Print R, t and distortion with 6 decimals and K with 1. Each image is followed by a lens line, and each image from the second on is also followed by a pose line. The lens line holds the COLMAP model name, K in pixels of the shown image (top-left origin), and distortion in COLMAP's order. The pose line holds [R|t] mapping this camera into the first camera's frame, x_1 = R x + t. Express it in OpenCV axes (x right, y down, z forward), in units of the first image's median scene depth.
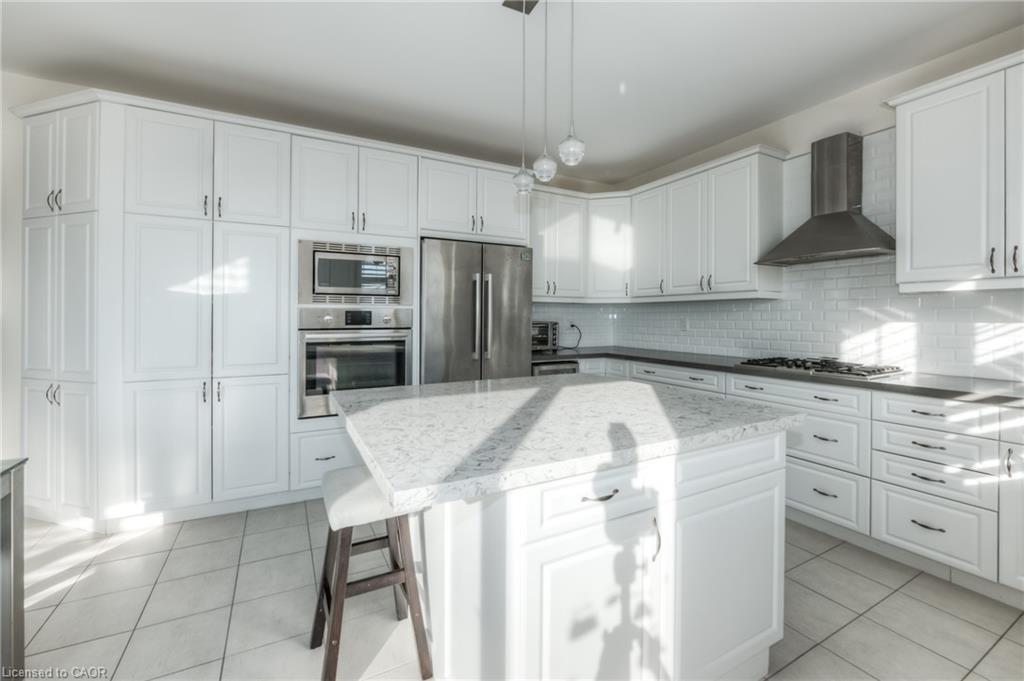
lens RADIAL K [[428.9, 0, 519.0], [0, 428.9, 322.7], [0, 0, 1]] dist [-0.006191, 0.000426]
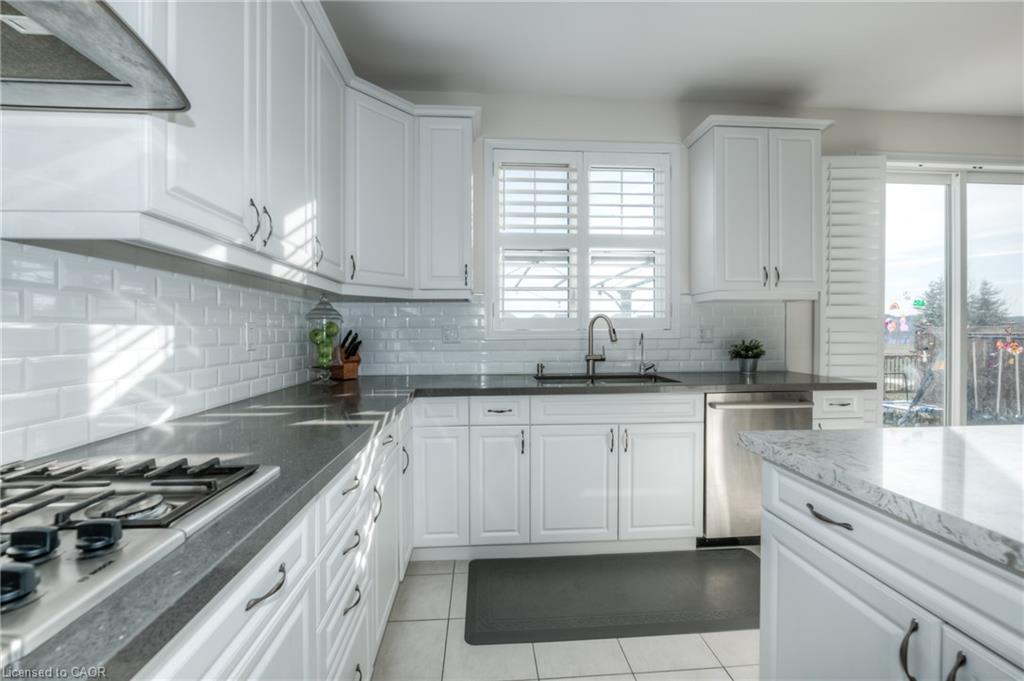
lens RADIAL K [[428.9, 0, 512.5], [0, 428.9, 336.7], [0, 0, 1]] dist [-0.006191, 0.000426]
pose [[-0.905607, -0.003479, 0.424103, 0.392534], [0.006673, 0.999726, 0.022451, 0.005528], [-0.424065, 0.023161, -0.905336, 1.045674]]
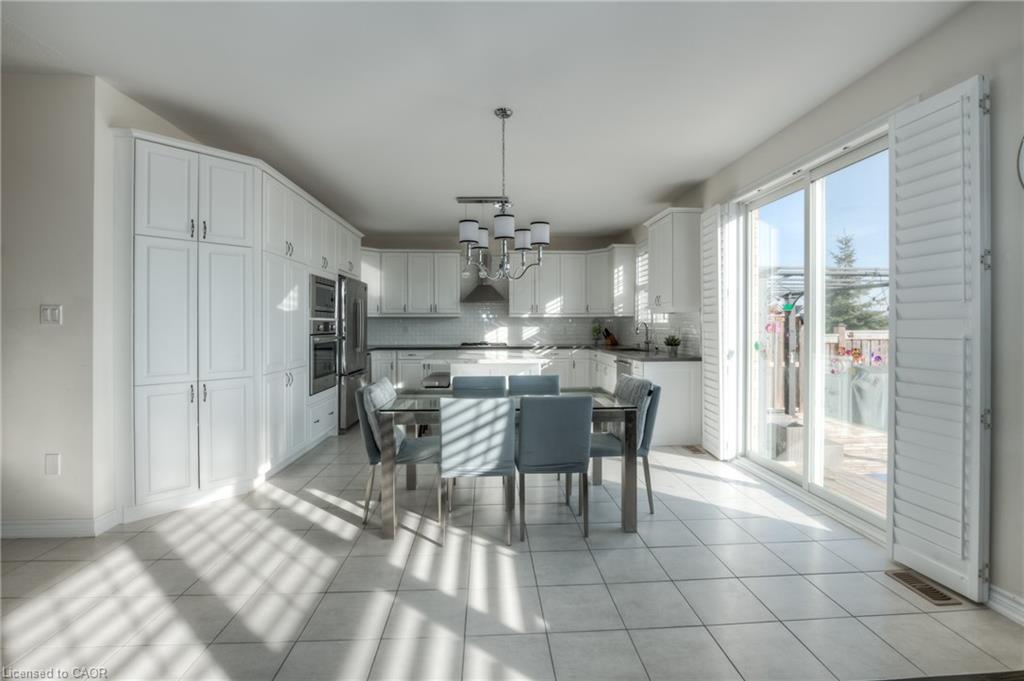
lens RADIAL K [[437.2, 0, 518.3], [0, 437.2, 329.3], [0, 0, 1]] dist [0.004279, 0.000223]
pose [[0.431033, -0.012397, 0.902251, -1.568102], [0.013003, 0.999887, 0.007526, -0.006685], [-0.902243, 0.008488, 0.431145, -0.304245]]
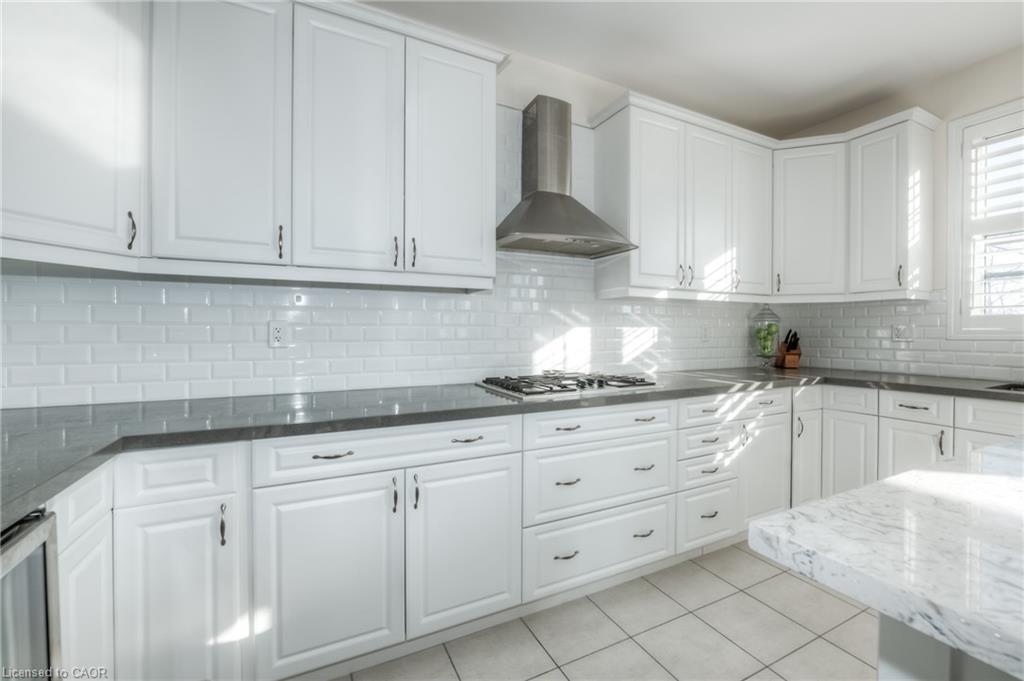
lens RADIAL K [[428.9, 0, 514.0], [0, 428.9, 336.4], [0, 0, 1]] dist [-0.006191, 0.000426]
pose [[0.041866, -0.015687, 0.999000, -0.096533], [0.011617, 0.999817, 0.015213, 0.003339], [-0.999056, 0.010968, 0.042040, 1.067953]]
